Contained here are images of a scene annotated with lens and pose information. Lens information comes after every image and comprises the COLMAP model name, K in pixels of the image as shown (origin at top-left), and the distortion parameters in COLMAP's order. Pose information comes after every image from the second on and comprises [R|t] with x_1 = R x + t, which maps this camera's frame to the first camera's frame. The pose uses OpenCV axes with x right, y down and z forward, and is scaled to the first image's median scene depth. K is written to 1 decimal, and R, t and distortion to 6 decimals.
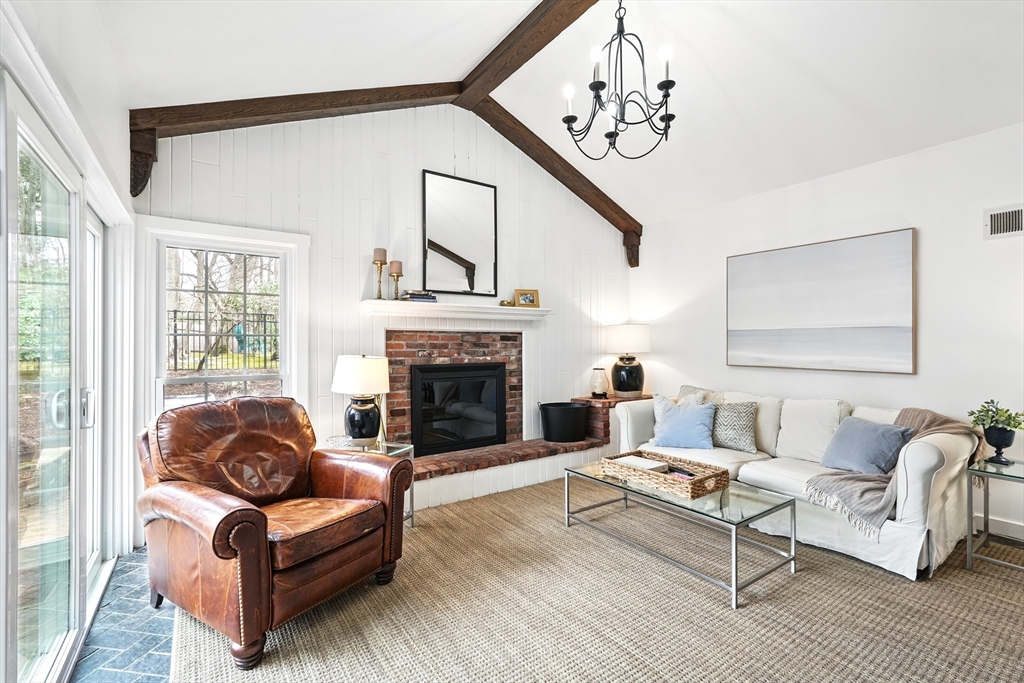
lens RADIAL K [[460.0, 0, 512.1], [0, 460.0, 349.2], [0, 0, 1]] dist [-0.012851, -0.000411]
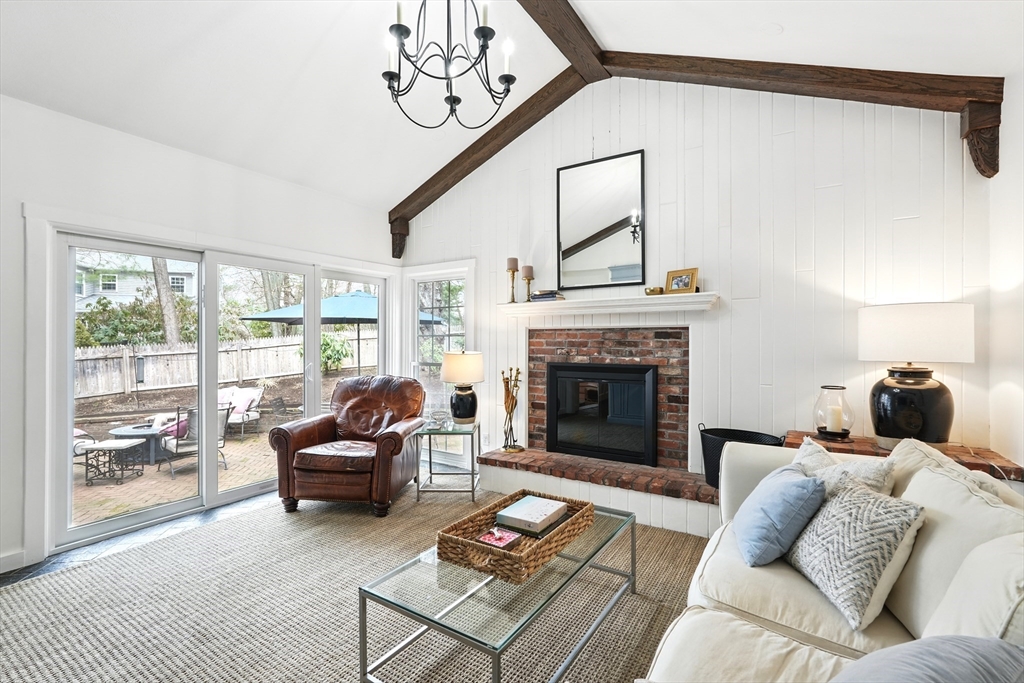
lens RADIAL K [[460.0, 0, 512.1], [0, 460.0, 349.2], [0, 0, 1]] dist [-0.012851, -0.000411]
pose [[0.367705, 0.021949, -0.929683, 0.654128], [-0.007301, 0.999759, 0.020715, -0.014590], [0.929914, -0.000830, 0.367776, 0.492473]]
